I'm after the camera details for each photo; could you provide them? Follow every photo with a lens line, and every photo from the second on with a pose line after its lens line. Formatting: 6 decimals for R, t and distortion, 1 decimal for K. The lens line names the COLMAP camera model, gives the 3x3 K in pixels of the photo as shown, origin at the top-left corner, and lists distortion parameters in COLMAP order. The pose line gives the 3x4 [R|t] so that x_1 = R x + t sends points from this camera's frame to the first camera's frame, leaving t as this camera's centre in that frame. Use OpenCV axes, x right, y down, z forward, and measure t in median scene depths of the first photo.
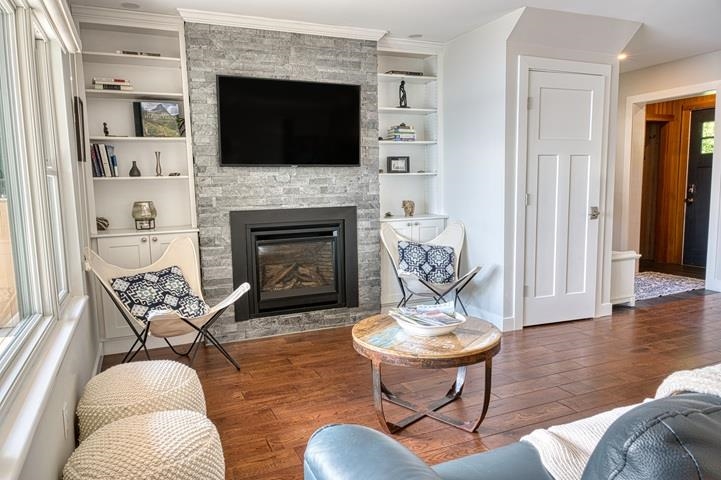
lens RADIAL K [[496.0, 0, 360.5], [0, 496.0, 240.0], [0, 0, 1]] dist [0.005266, 0.002648]
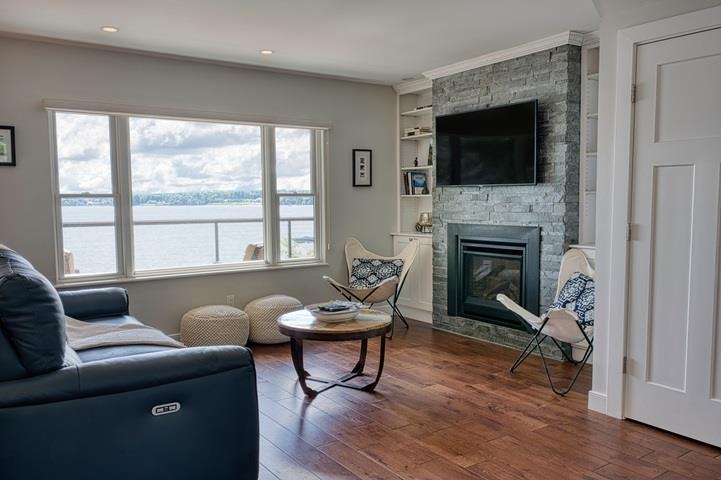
lens RADIAL K [[608.1, 0, 360.5], [0, 608.1, 240.0], [0, 0, 1]] dist [0.006467, -0.000766]
pose [[0.178720, 0.083401, -0.980359, 1.140283], [-0.108803, 0.991965, 0.064554, -0.087837], [0.977866, 0.095129, 0.186358, 0.498859]]
